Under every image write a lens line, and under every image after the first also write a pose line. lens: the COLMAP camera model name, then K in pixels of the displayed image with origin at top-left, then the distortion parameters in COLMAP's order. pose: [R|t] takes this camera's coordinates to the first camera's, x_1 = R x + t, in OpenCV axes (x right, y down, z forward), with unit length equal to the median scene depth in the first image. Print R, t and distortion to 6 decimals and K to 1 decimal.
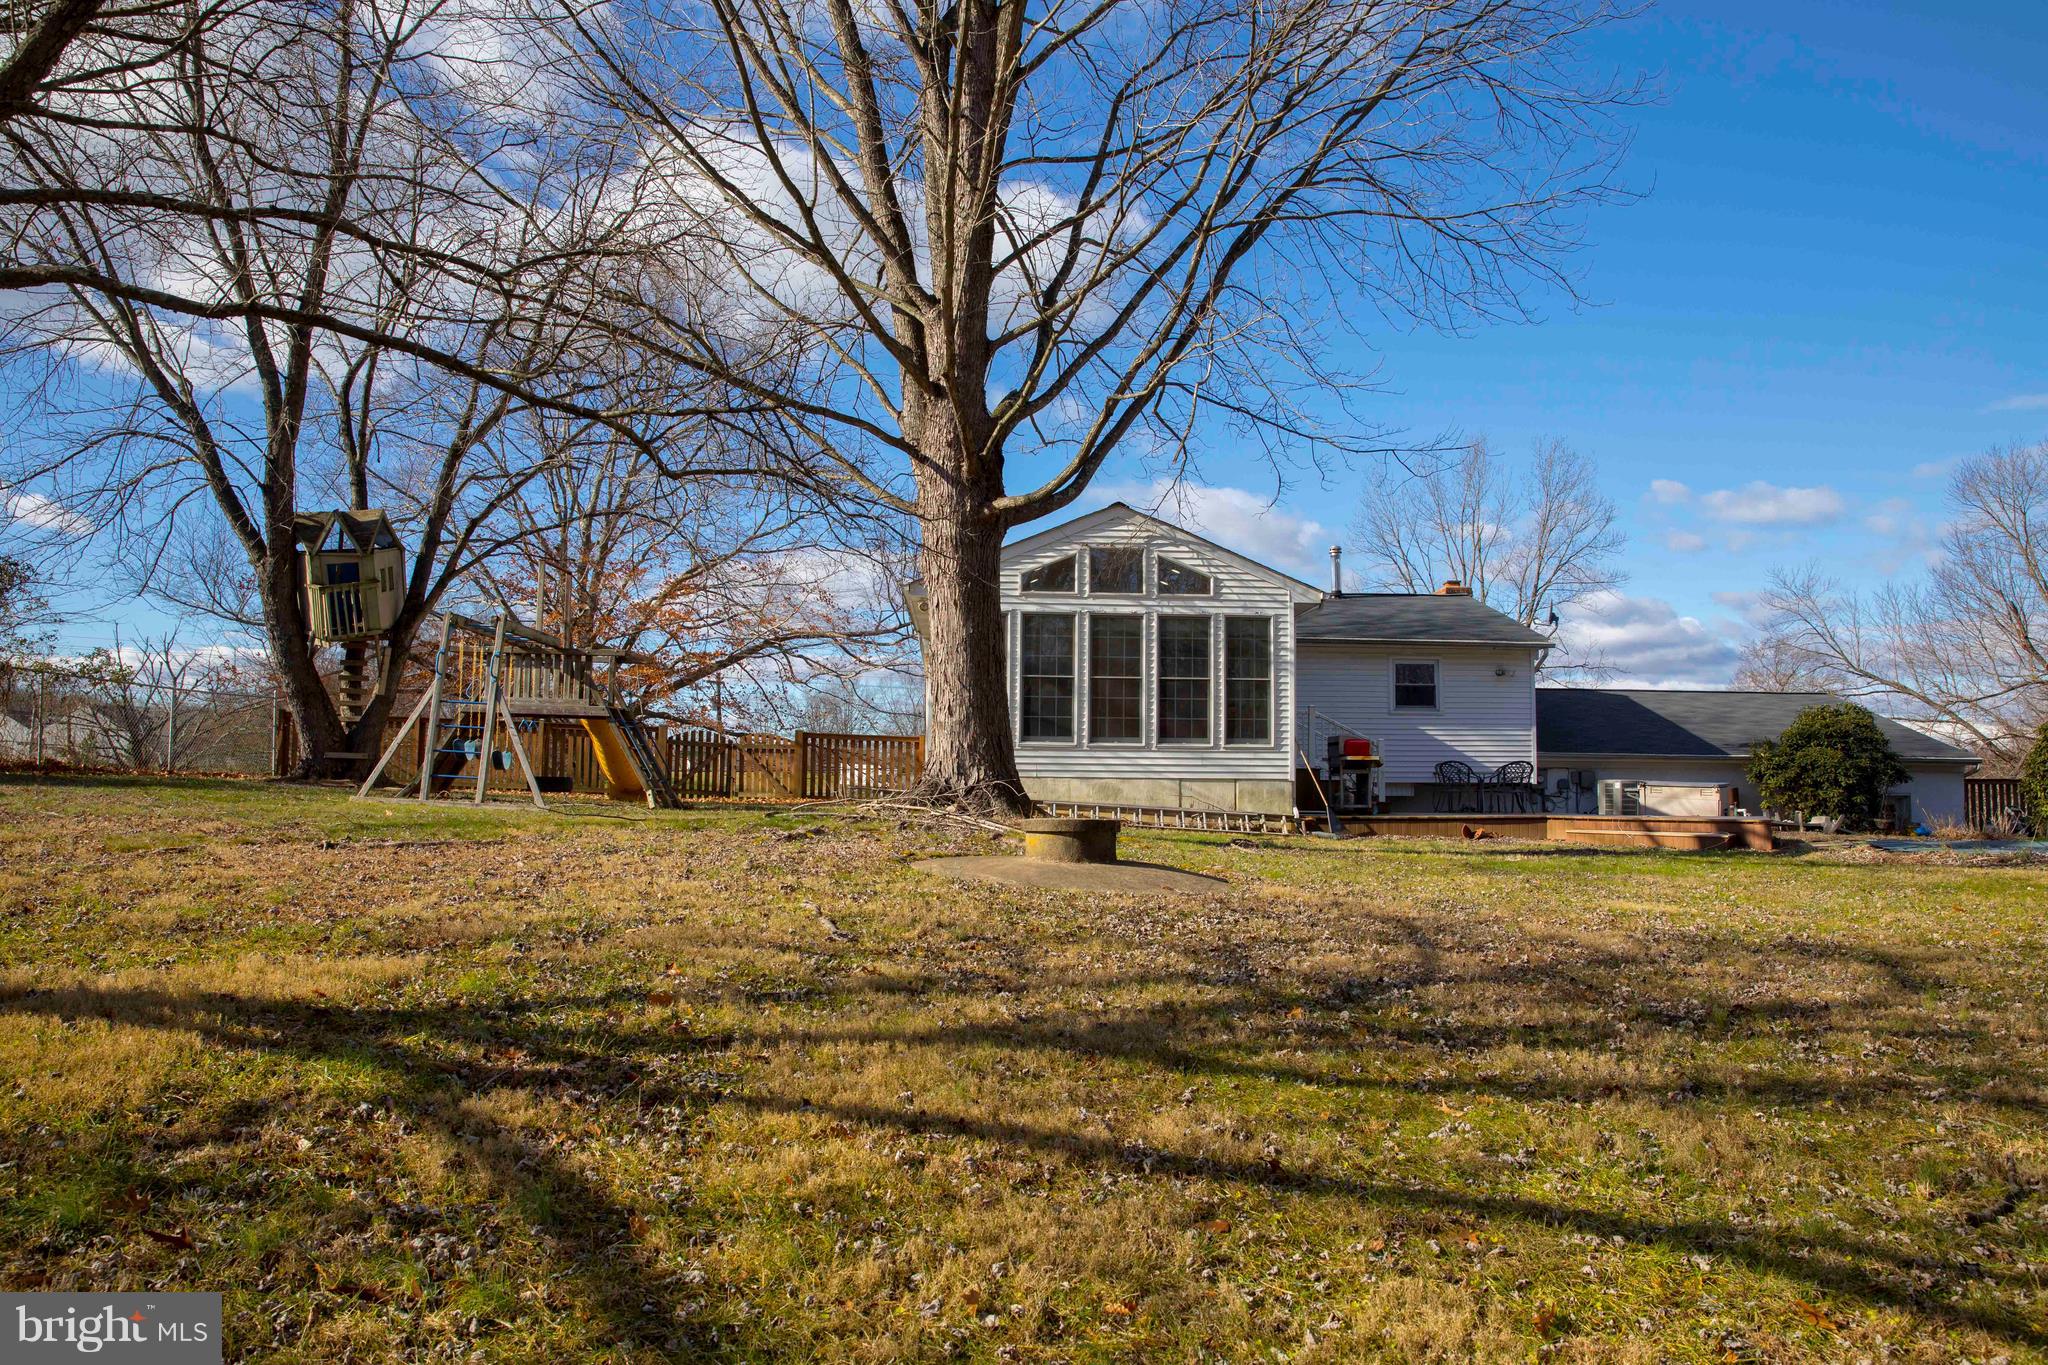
lens RADIAL K [[1388.8, 0, 1036.5], [0, 1388.8, 690.4], [0, 0, 1]] dist [-0.110595, 0.083036]
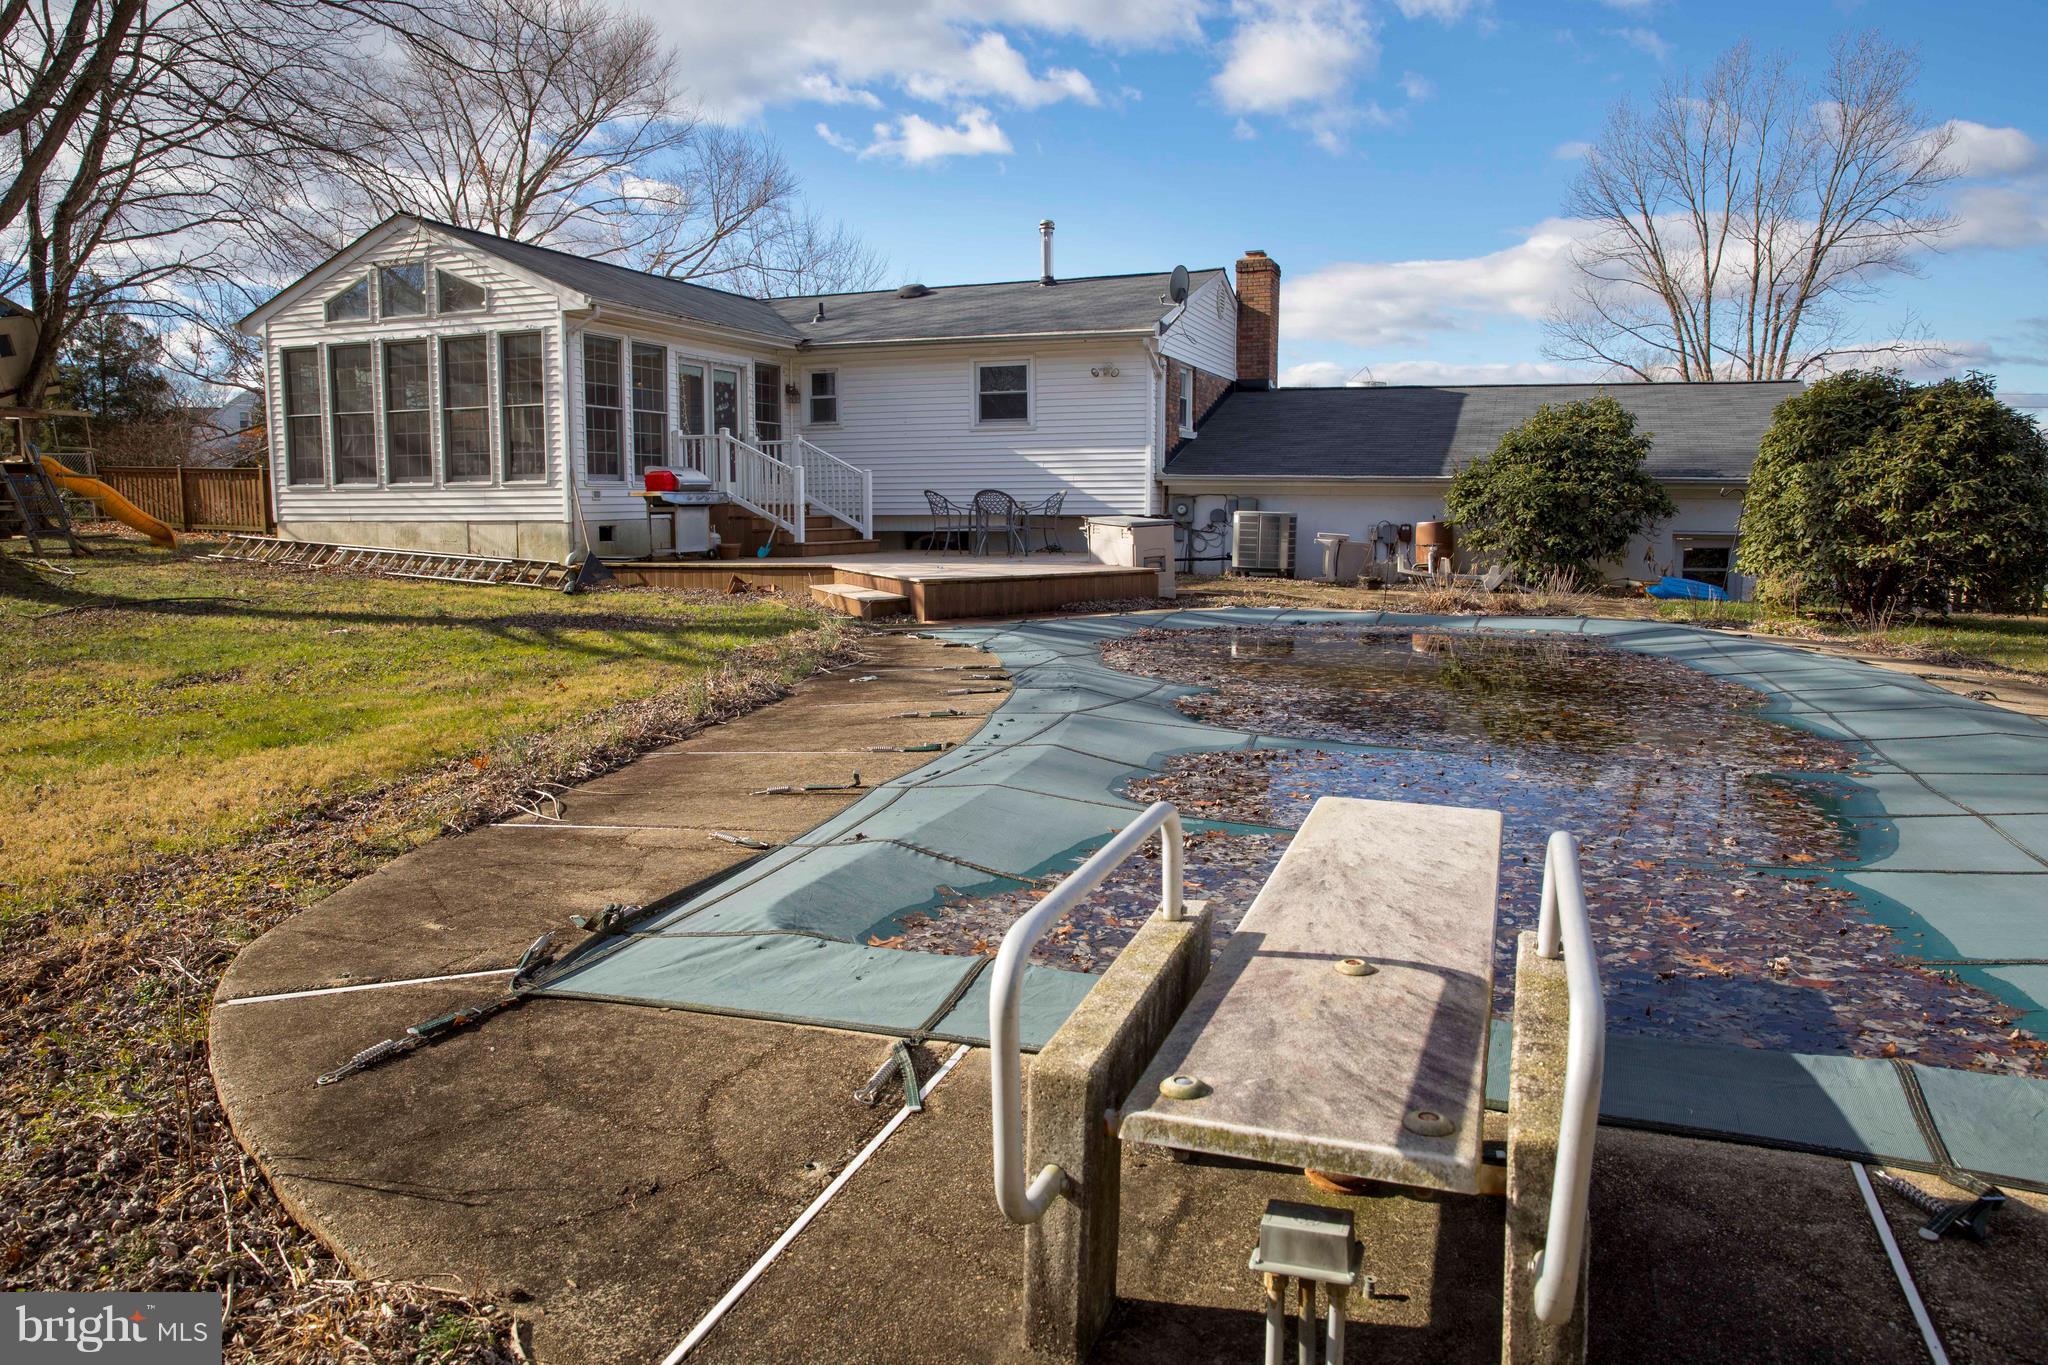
lens RADIAL K [[1388.8, 0, 1036.5], [0, 1388.8, 690.4], [0, 0, 1]] dist [-0.110595, 0.083036]
pose [[0.921391, 0.041824, -0.386379, 0.786163], [0.037844, 0.979812, 0.196306, 0.011234], [0.386789, -0.195496, 0.901208, 0.318270]]
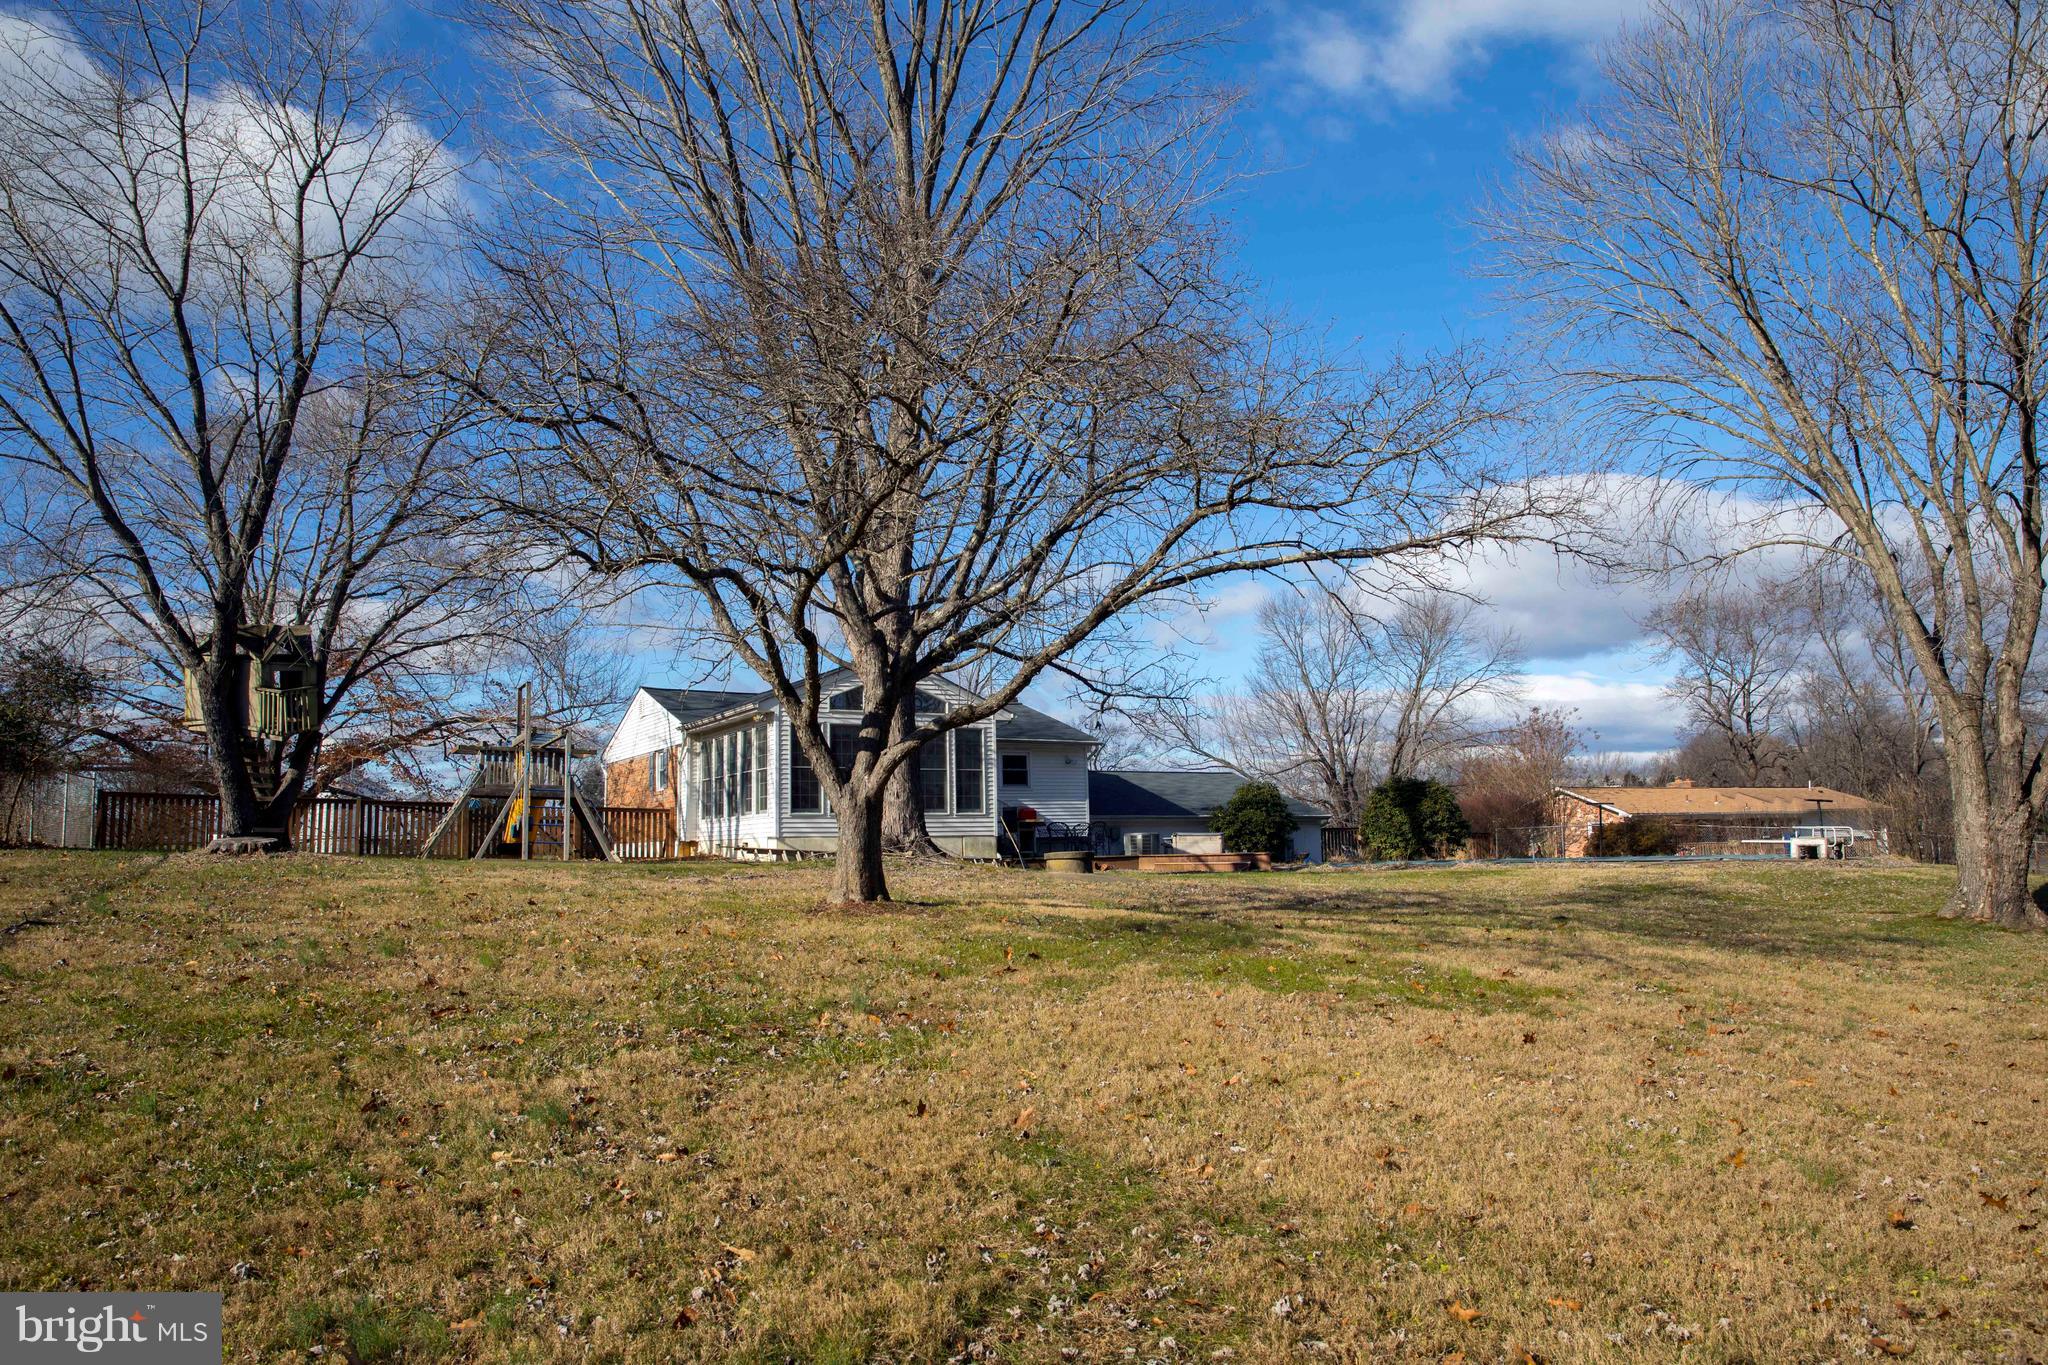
lens RADIAL K [[1388.8, 0, 1036.5], [0, 1388.8, 690.4], [0, 0, 1]] dist [-0.110595, 0.083036]
pose [[0.884232, 0.027593, 0.466233, -0.497397], [-0.006066, 0.998848, -0.047611, -0.023246], [-0.467009, 0.039271, 0.883380, -0.390924]]
